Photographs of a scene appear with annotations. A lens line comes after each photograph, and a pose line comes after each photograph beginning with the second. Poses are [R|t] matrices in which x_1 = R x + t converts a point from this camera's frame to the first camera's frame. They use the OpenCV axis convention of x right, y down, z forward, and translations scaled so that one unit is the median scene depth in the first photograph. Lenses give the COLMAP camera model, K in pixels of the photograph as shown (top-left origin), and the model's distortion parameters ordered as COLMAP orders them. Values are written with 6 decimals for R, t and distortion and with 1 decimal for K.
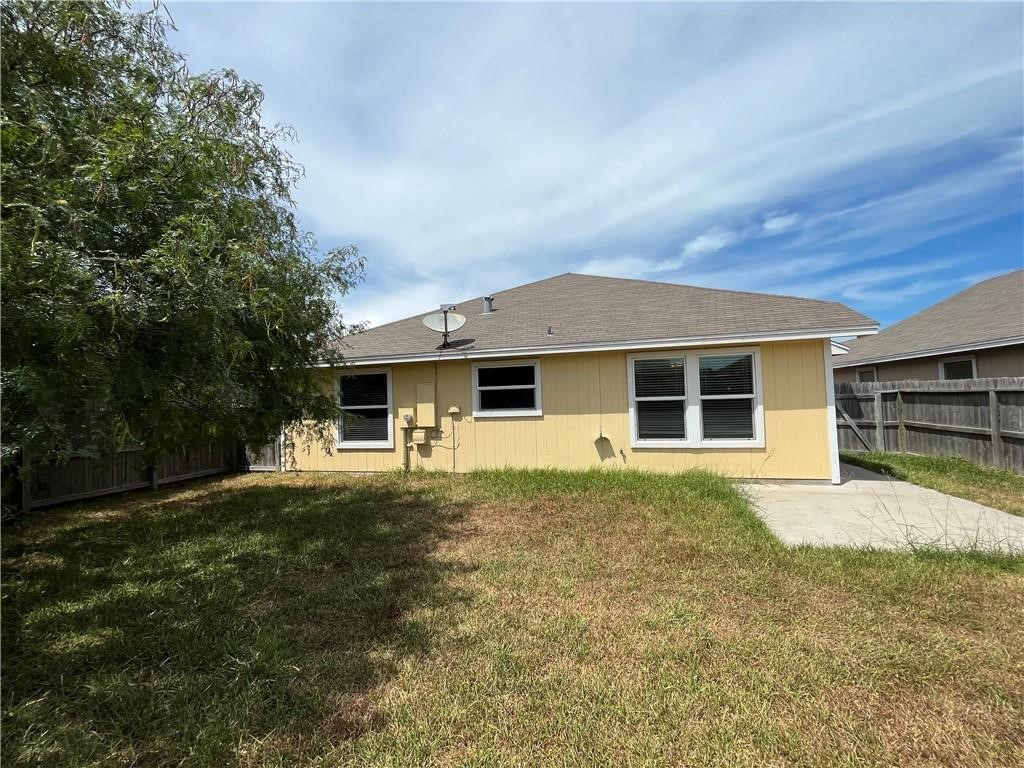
lens RADIAL K [[413.5, 0, 510.9], [0, 413.5, 385.0], [0, 0, 1]] dist [0.000511, 0.000252]
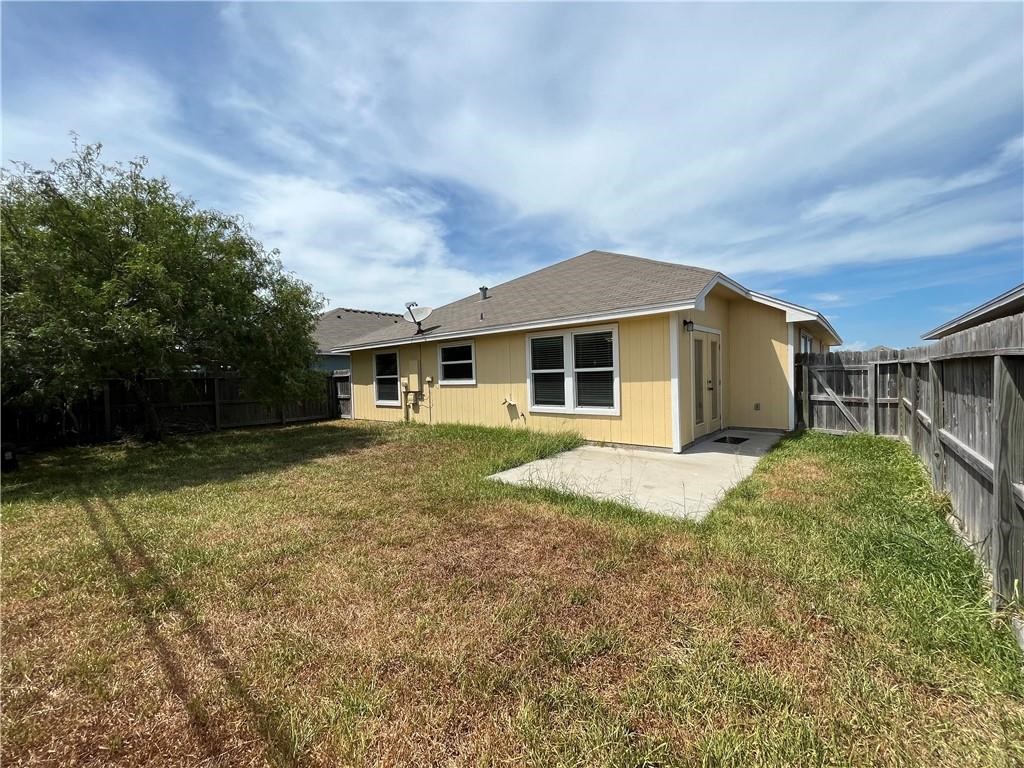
lens RADIAL K [[413.5, 0, 510.9], [0, 413.5, 385.0], [0, 0, 1]] dist [0.000511, 0.000252]
pose [[0.895225, 0.016024, -0.445327, 0.732291], [0.015982, 0.997556, 0.068022, -0.008809], [0.445328, -0.068012, 0.892781, -0.093506]]
